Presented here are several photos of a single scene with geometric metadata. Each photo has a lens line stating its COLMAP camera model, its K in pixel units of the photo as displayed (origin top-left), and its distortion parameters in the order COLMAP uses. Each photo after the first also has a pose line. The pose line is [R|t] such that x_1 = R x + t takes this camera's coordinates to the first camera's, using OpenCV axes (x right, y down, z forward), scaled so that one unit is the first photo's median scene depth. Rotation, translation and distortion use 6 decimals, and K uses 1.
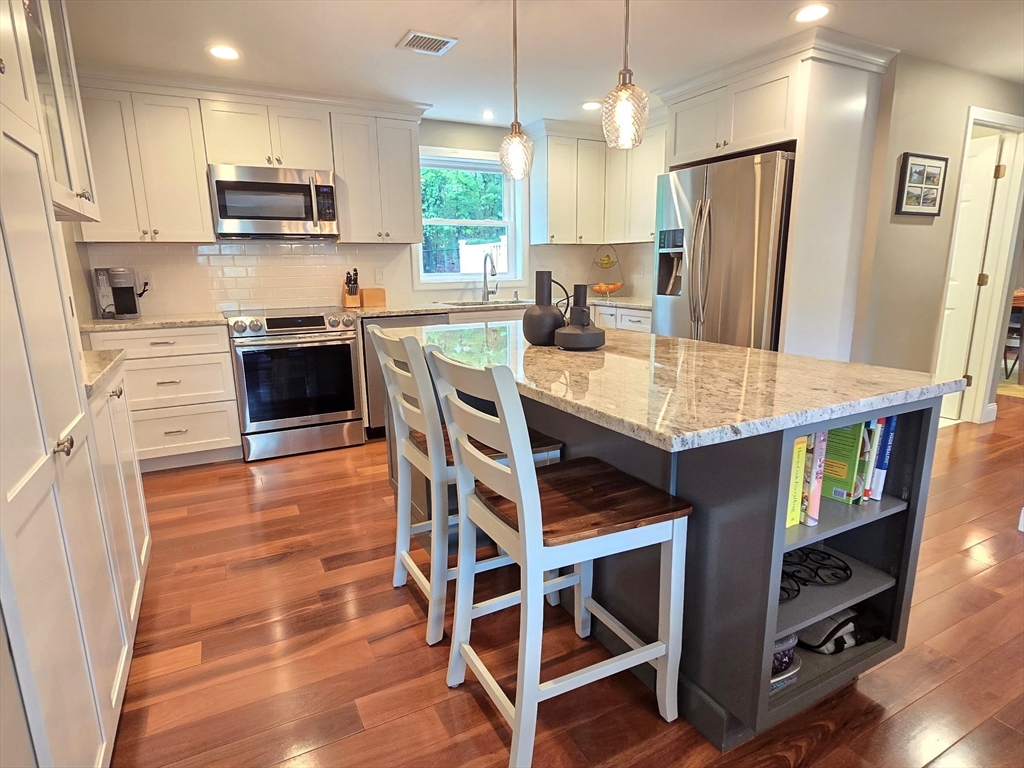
lens RADIAL K [[565.8, 0, 513.3], [0, 565.8, 388.6], [0, 0, 1]] dist [-0.002531, -0.001727]
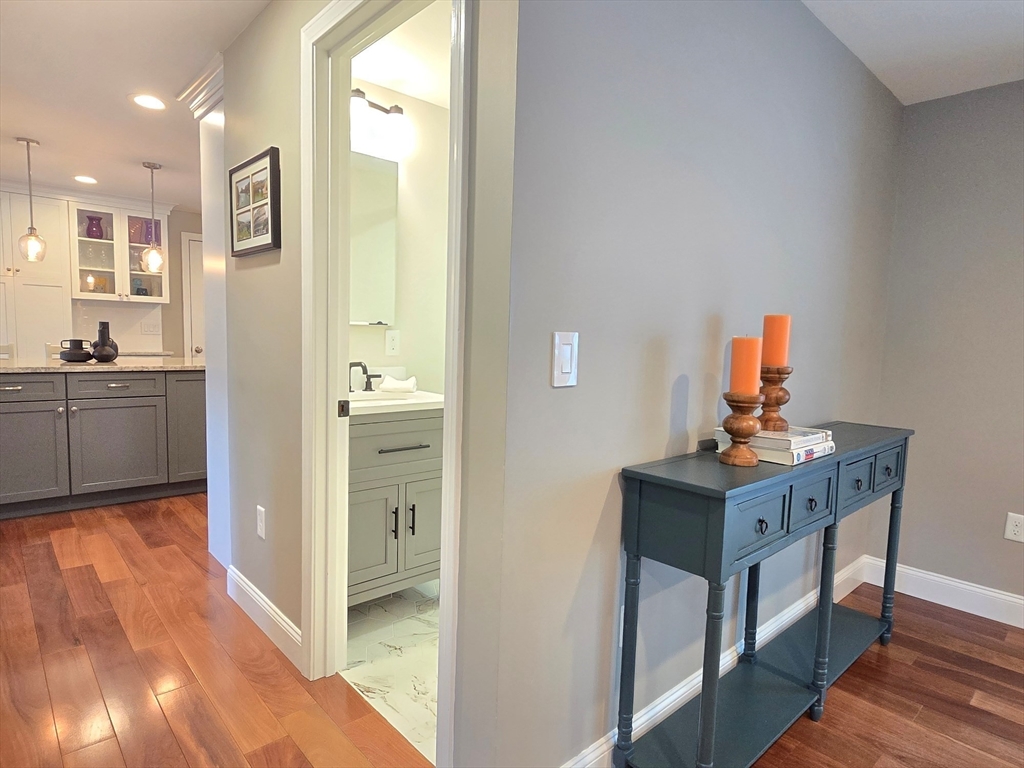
lens RADIAL K [[584.7, 0, 512.7], [0, 584.7, 390.7], [0, 0, 1]] dist [0.000528, -0.001898]
pose [[0.249429, 0.113843, -0.961678, 1.330967], [-0.242360, 0.968801, 0.051826, -0.243026], [0.937575, 0.220145, 0.269238, 1.049632]]
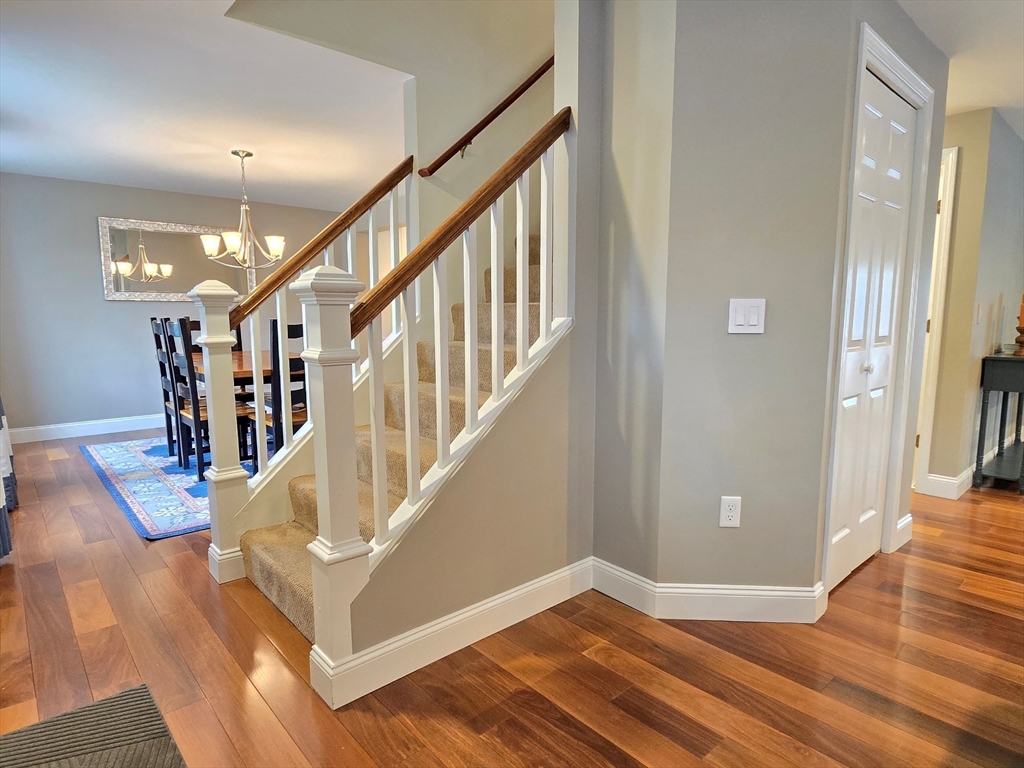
lens RADIAL K [[584.7, 0, 512.7], [0, 584.7, 390.7], [0, 0, 1]] dist [0.000528, -0.001898]
pose [[0.240700, 0.138678, -0.960641, 1.768811], [-0.210260, 0.973688, 0.087879, -0.042924], [0.947552, 0.180832, 0.263525, 0.183195]]
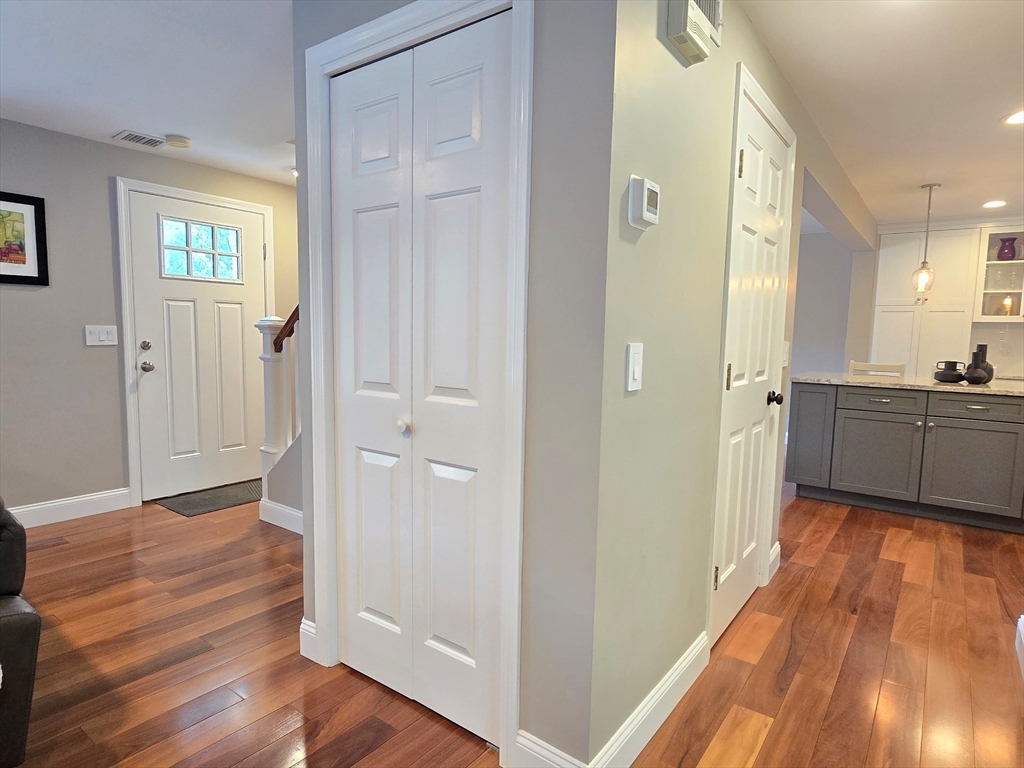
lens RADIAL K [[584.7, 0, 512.7], [0, 584.7, 390.7], [0, 0, 1]] dist [0.000528, -0.001898]
pose [[-0.903405, 0.037522, -0.427143, 1.346879], [-0.100272, 0.950056, 0.295531, -0.280998], [0.416898, 0.309815, -0.854524, 1.203137]]
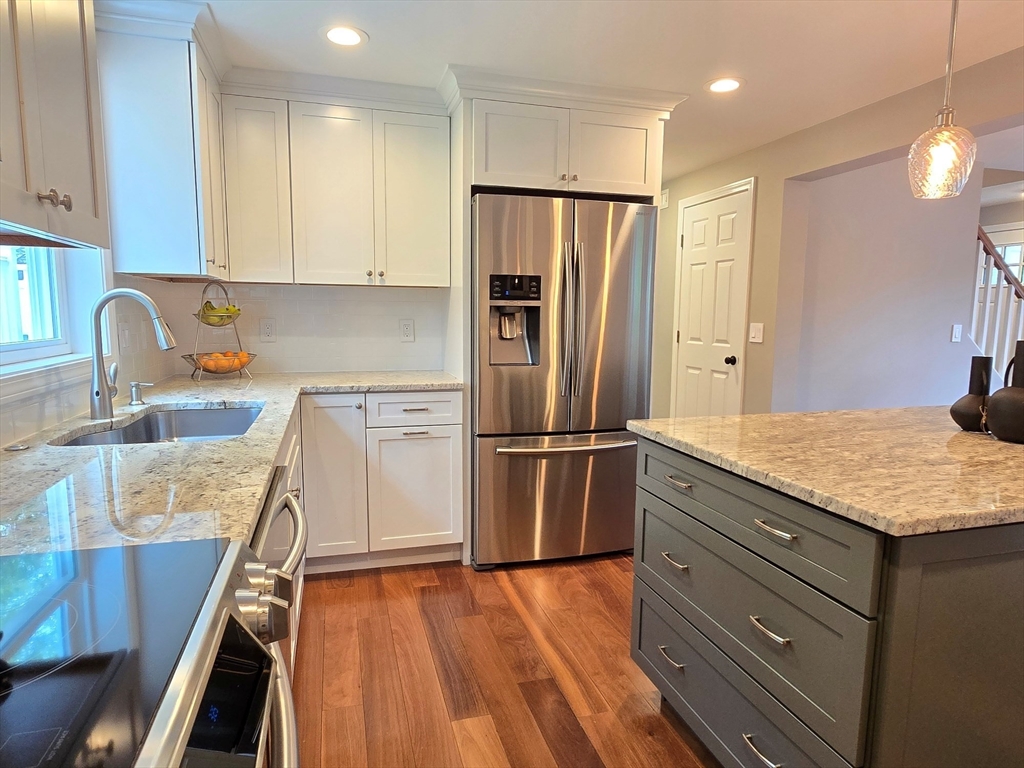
lens RADIAL K [[621.8, 0, 512.9], [0, 621.8, 389.3], [0, 0, 1]] dist [0.002392, -0.001342]
pose [[0.207150, -0.109111, 0.972206, -0.501270], [0.195165, 0.978395, 0.068222, -0.194662], [-0.958645, 0.175609, 0.223969, 0.853542]]
